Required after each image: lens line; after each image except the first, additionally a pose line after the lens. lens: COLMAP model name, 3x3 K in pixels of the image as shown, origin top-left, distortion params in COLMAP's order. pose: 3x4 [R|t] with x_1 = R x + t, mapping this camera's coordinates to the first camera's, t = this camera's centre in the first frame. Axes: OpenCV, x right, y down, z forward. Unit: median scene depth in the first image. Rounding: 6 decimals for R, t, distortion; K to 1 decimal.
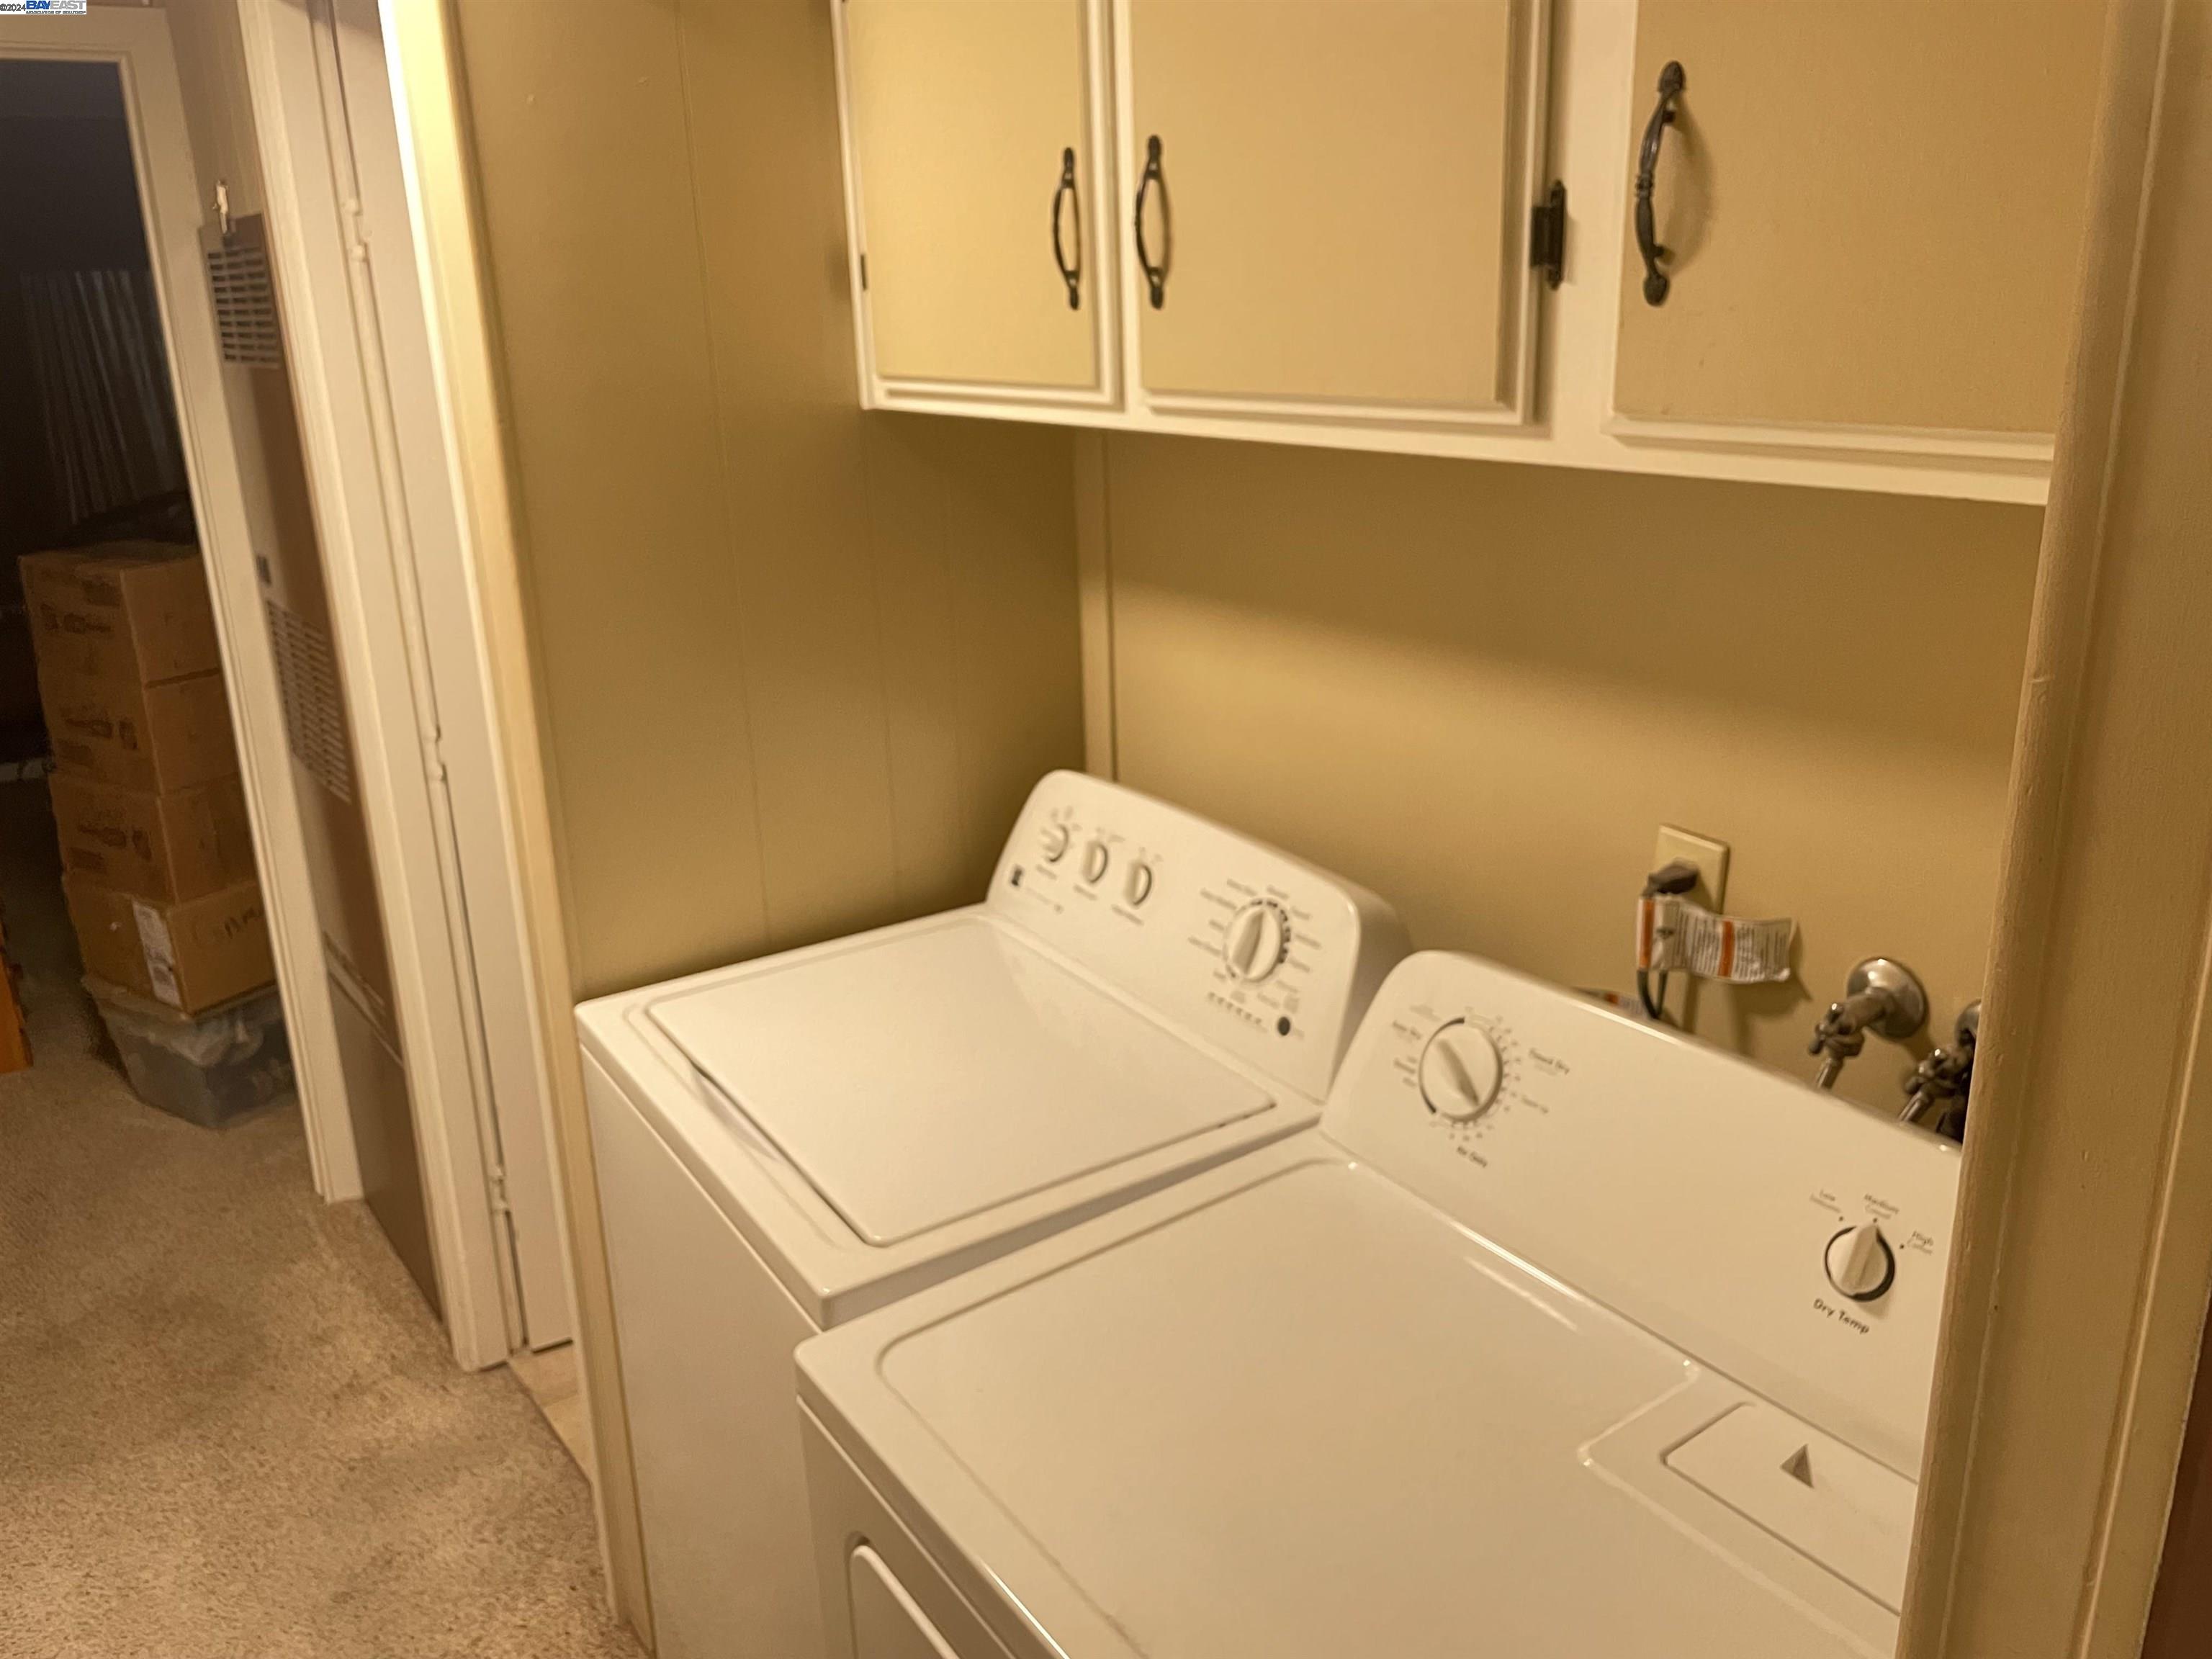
lens RADIAL K [[1719.8, 0, 1112.7], [0, 1719.8, 814.1], [0, 0, 1]] dist [0.088634, -0.107538]
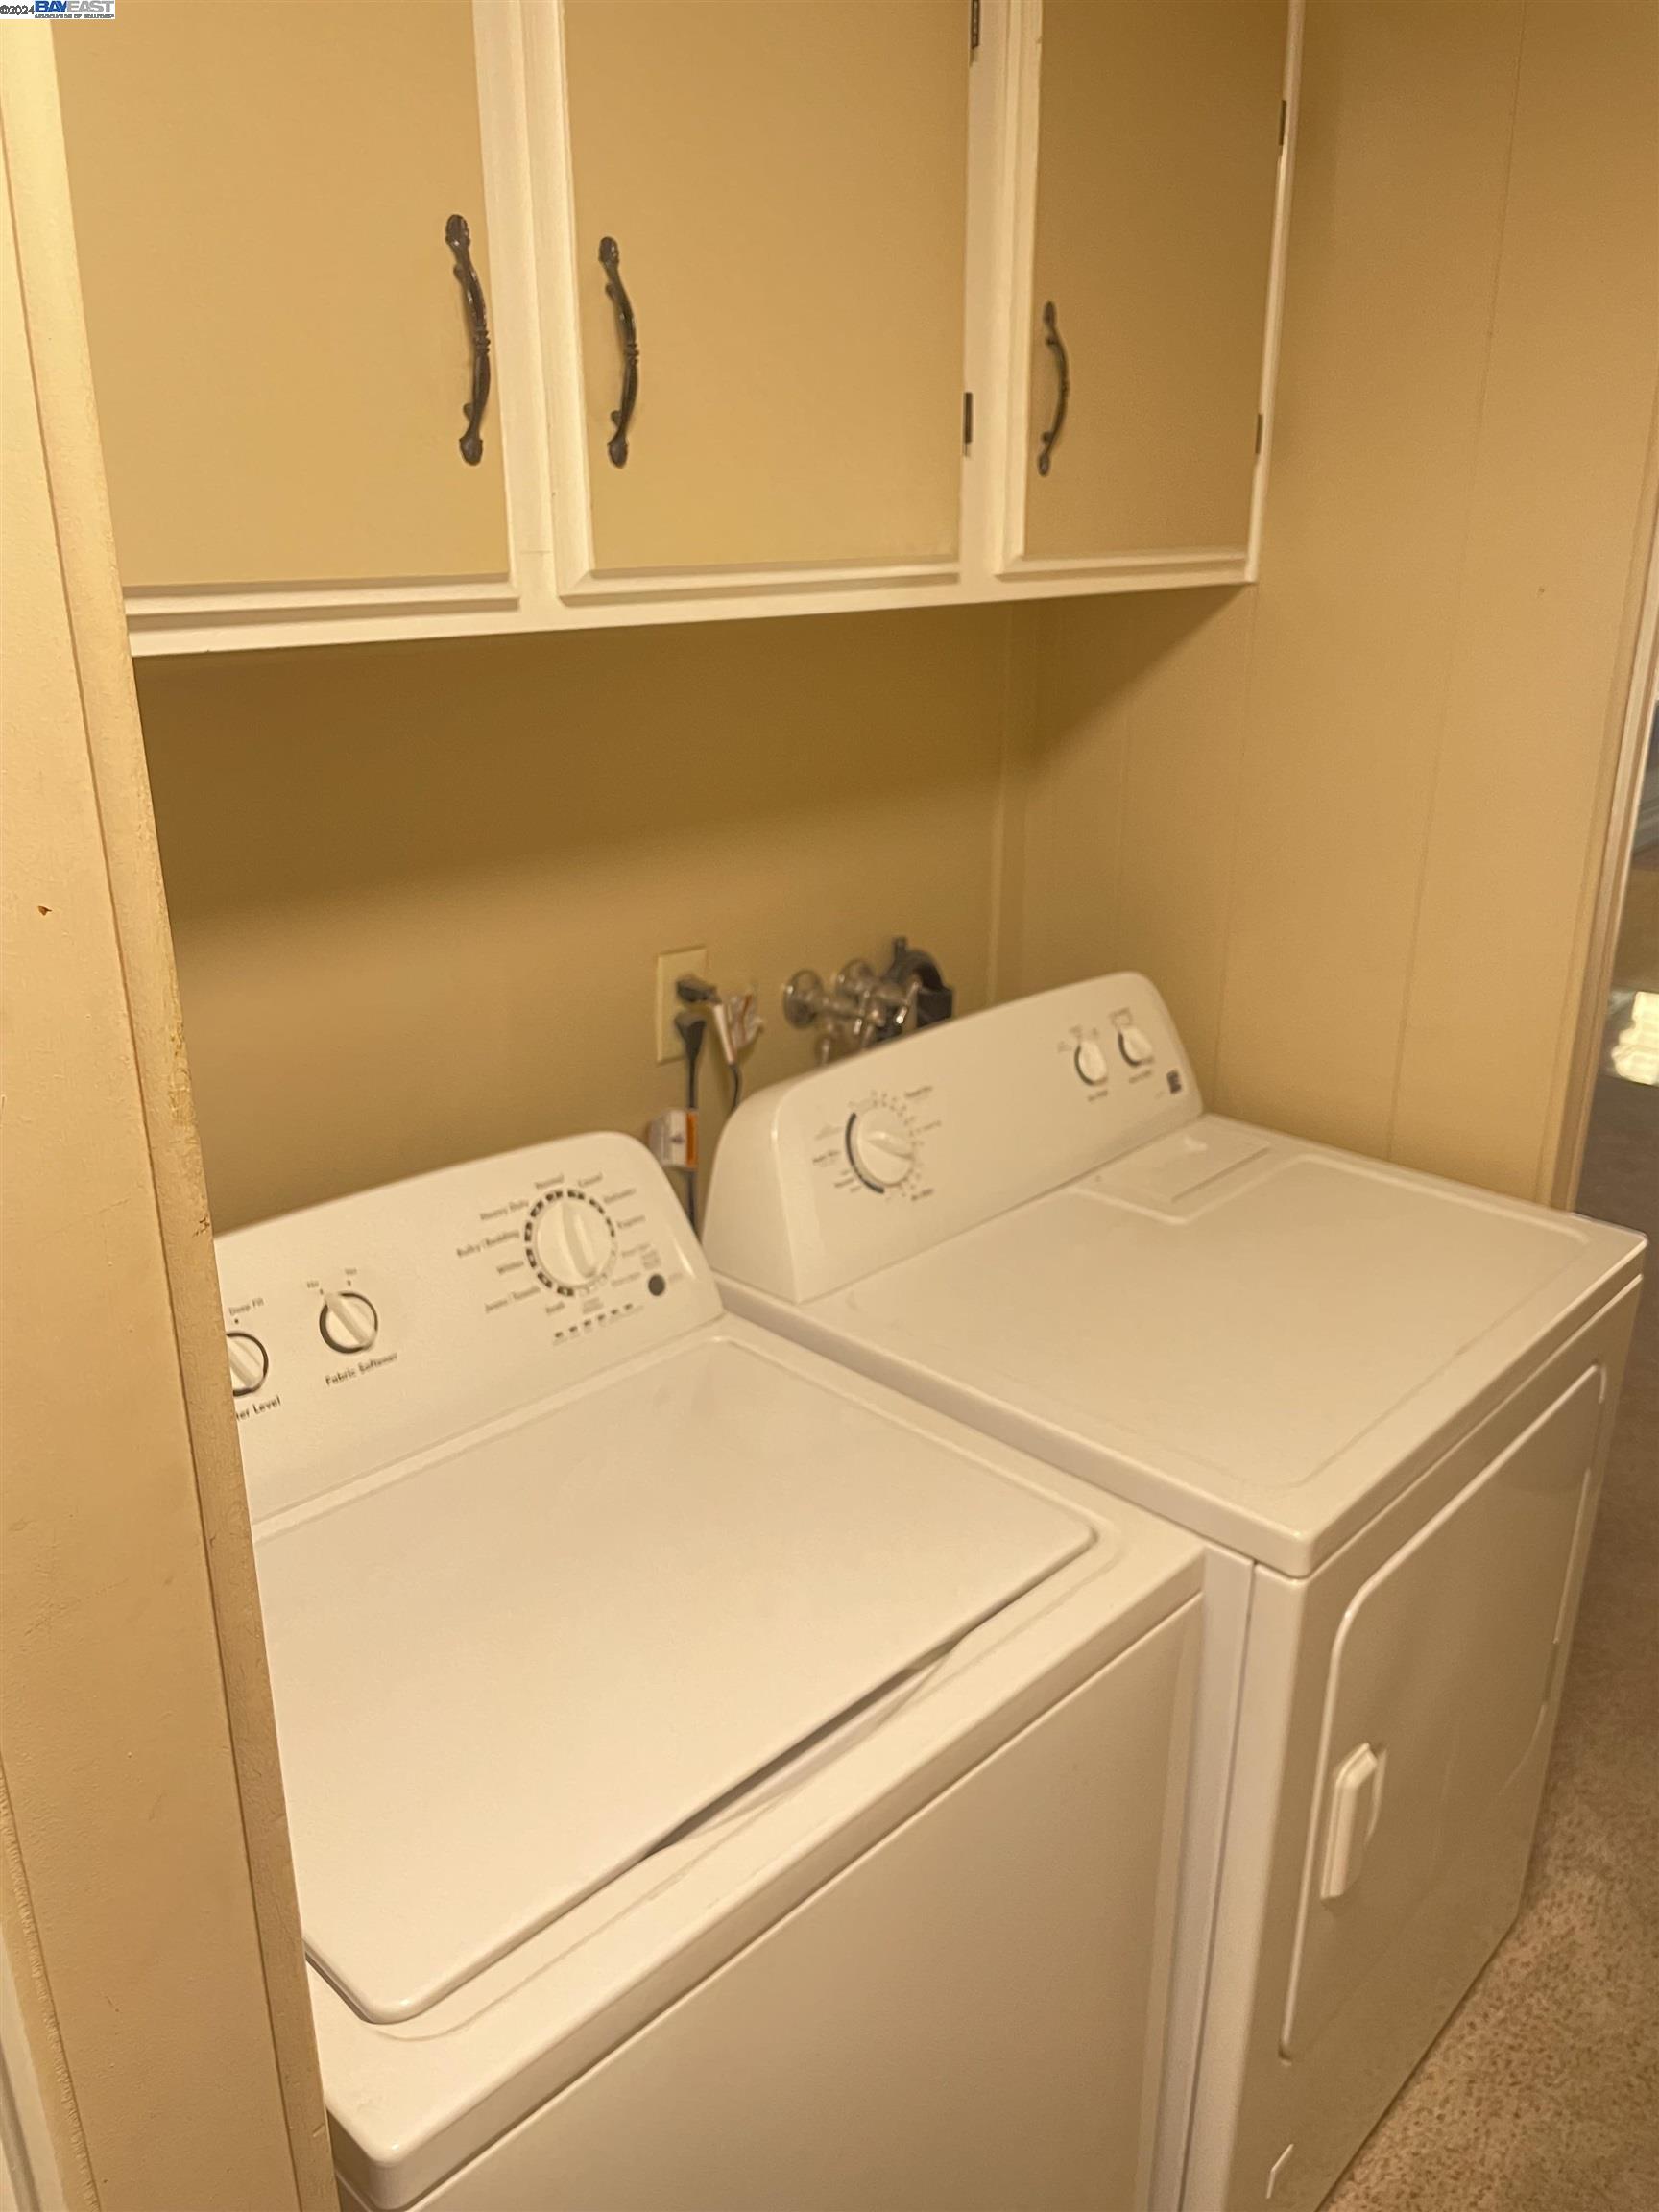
lens RADIAL K [[1719.8, 0, 838.5], [0, 1719.8, 1128.5], [0, 0, 1]] dist [0.088634, -0.107538]
pose [[-0.237506, -0.306037, 0.921918, -0.809906], [0.294120, 0.881868, 0.368514, -0.282517], [-0.925788, 0.358679, -0.119438, 1.087769]]
